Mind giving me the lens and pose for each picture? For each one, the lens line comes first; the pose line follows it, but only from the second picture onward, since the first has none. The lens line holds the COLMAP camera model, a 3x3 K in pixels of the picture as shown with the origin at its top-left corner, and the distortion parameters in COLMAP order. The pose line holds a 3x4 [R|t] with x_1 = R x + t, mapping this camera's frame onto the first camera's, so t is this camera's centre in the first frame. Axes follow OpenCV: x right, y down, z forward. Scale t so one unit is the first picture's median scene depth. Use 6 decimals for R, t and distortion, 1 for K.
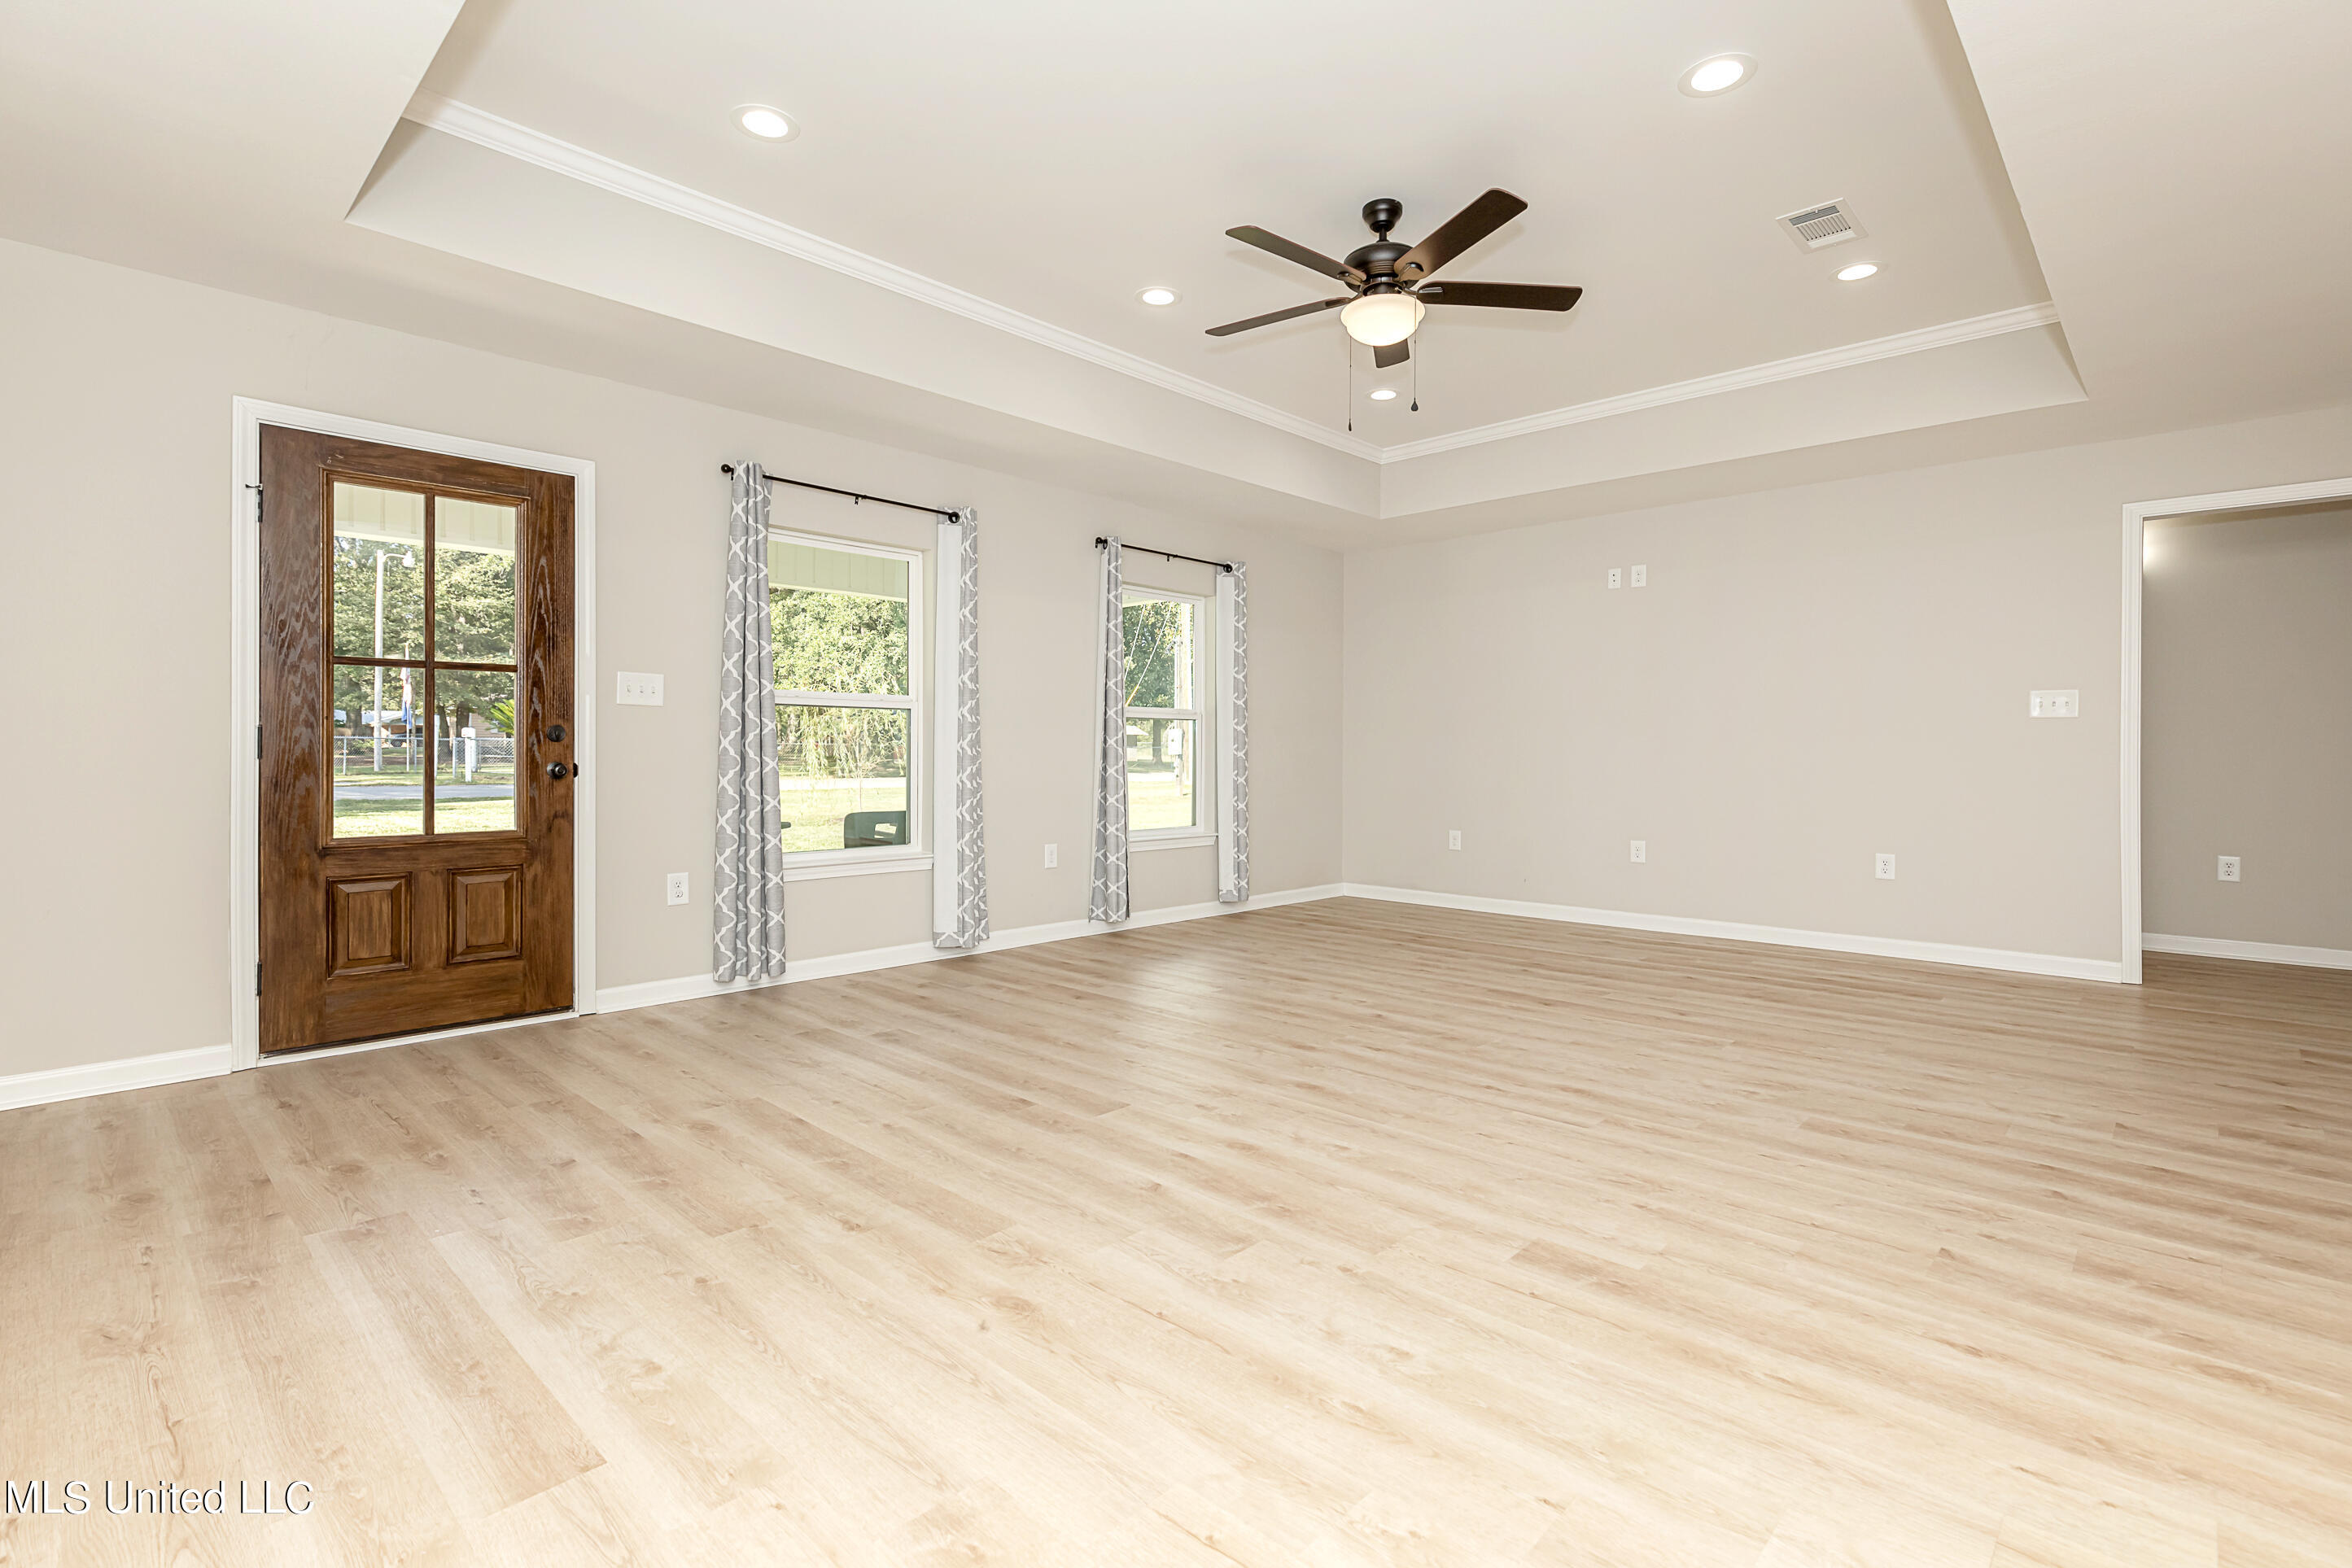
lens RADIAL K [[1097.9, 0, 1180.8], [0, 1097.9, 775.2], [0, 0, 1]] dist [0.005653, -0.000704]
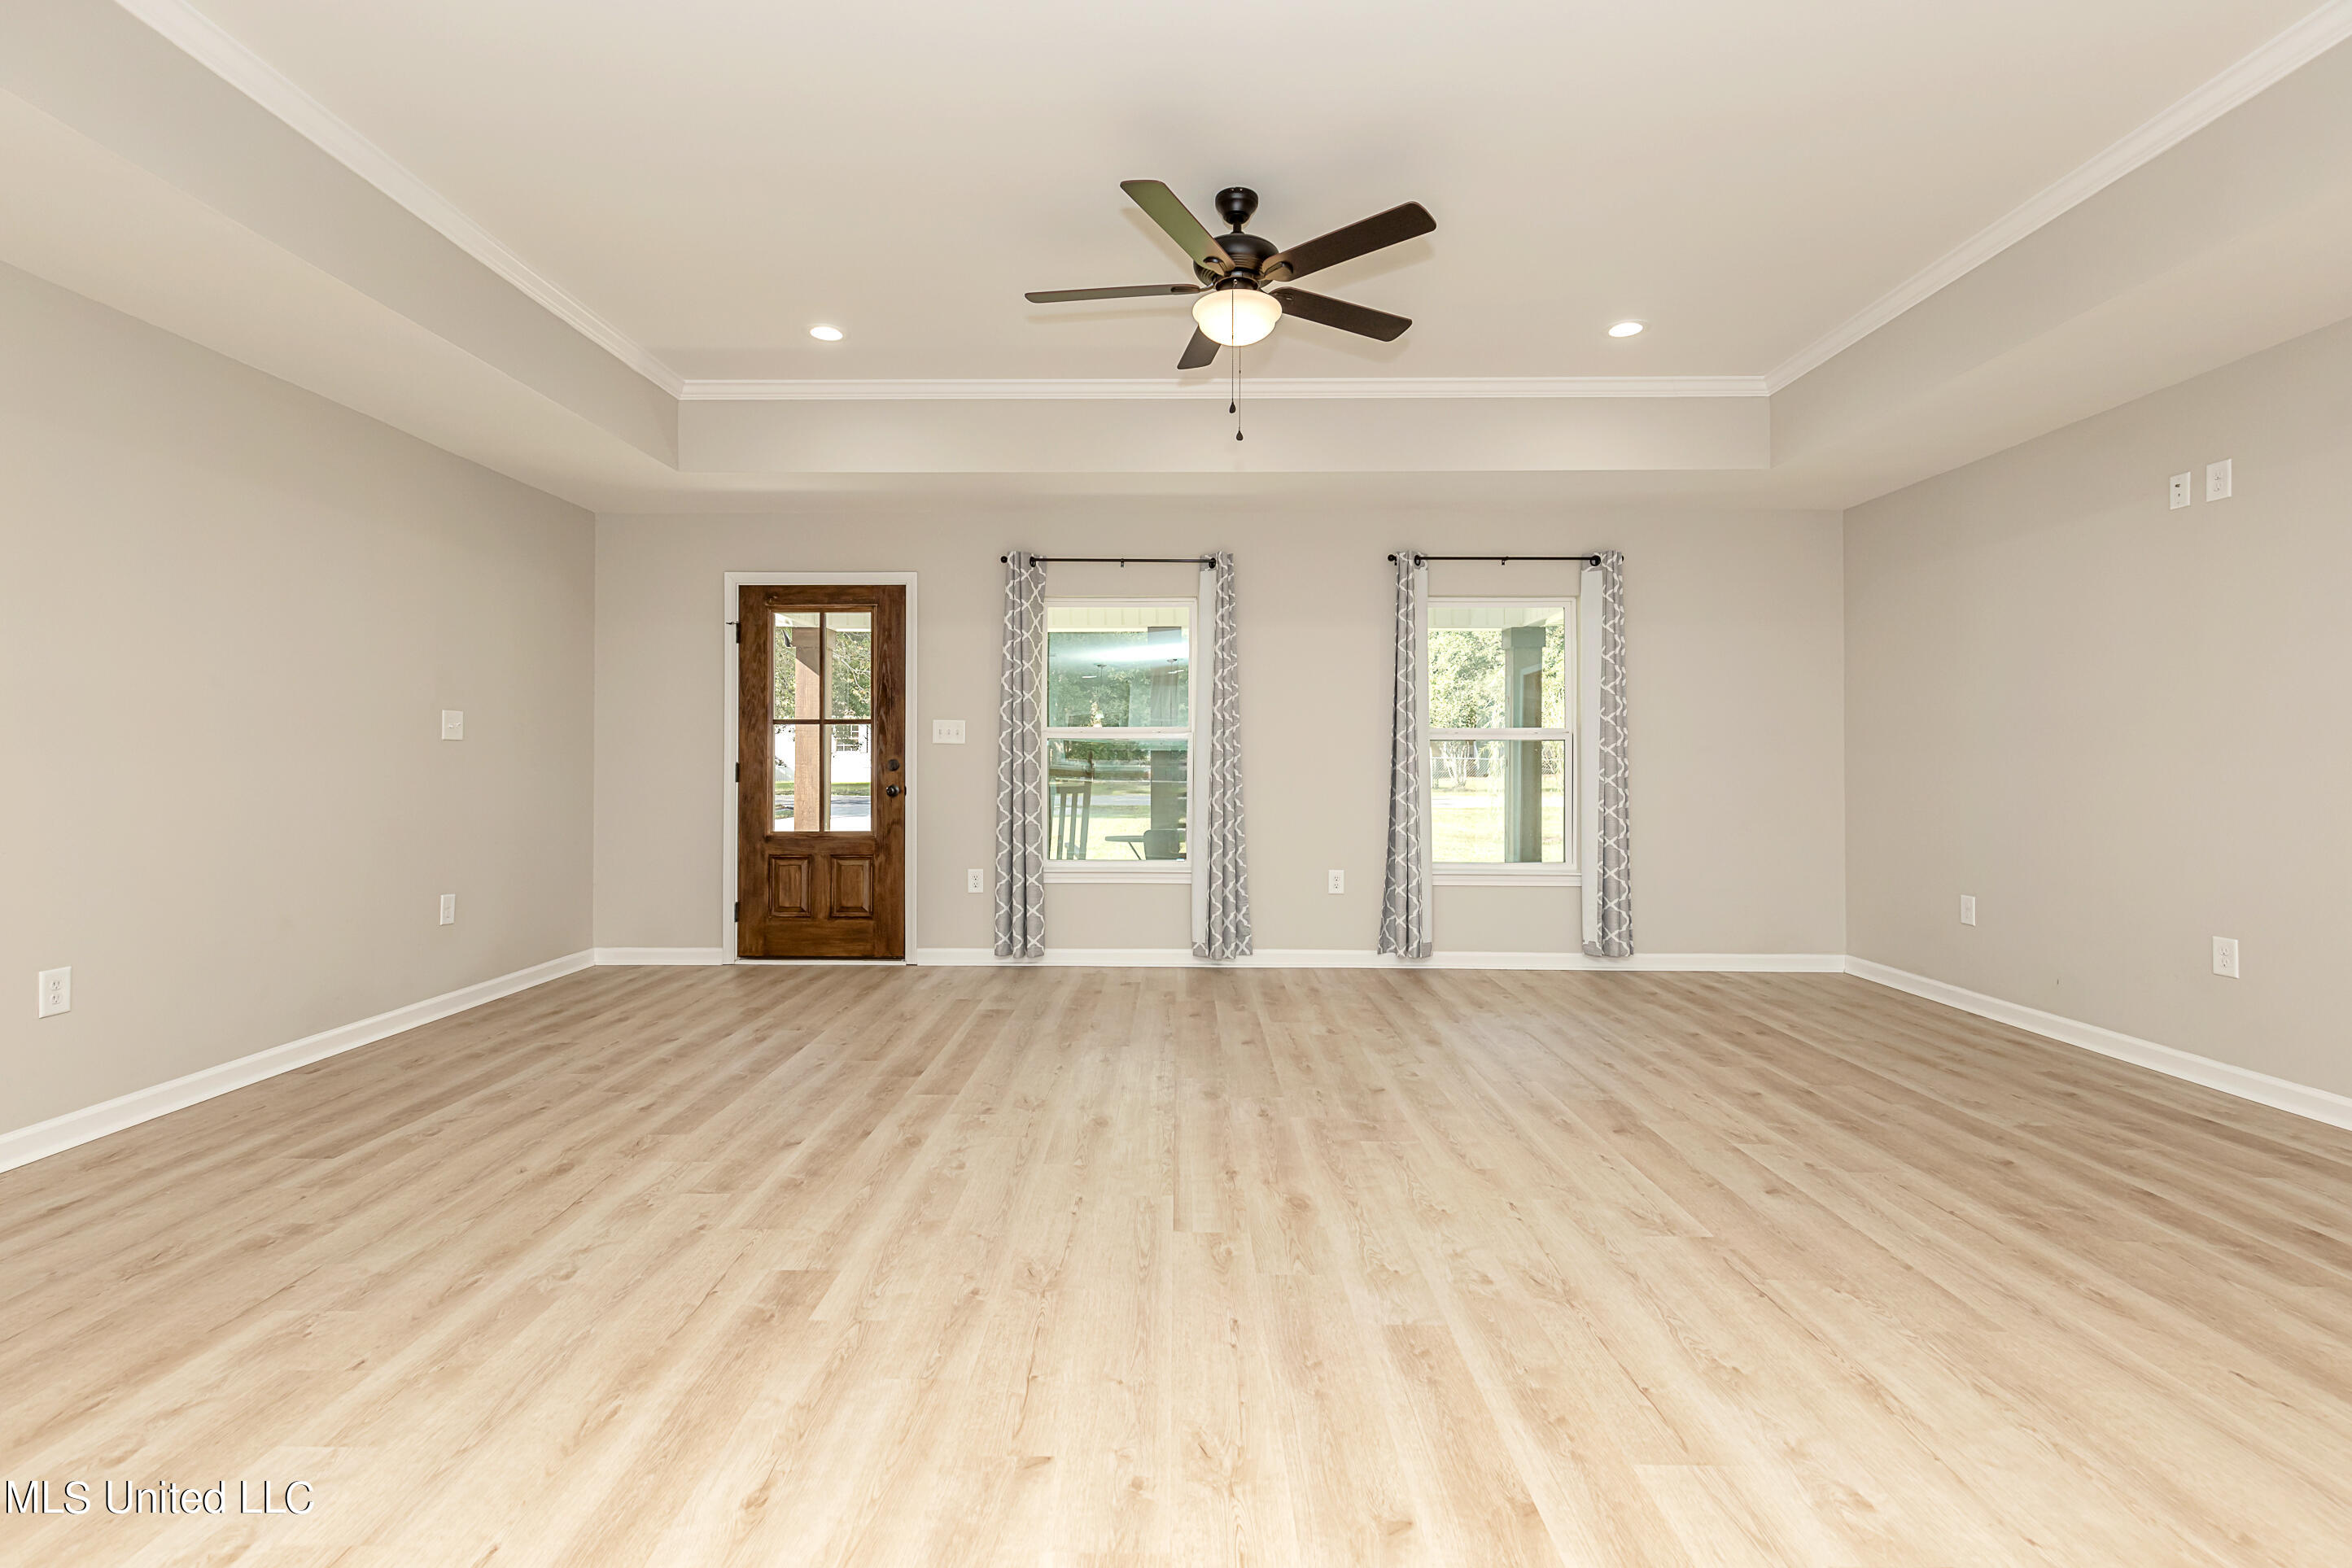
lens RADIAL K [[1097.9, 0, 1165.1], [0, 1097.9, 770.7], [0, 0, 1]] dist [0.005653, -0.000704]
pose [[0.669388, 0.001941, -0.742910, 0.775947], [-0.014759, 0.999834, -0.010686, -0.021699], [0.742766, 0.018118, 0.669306, 0.322459]]
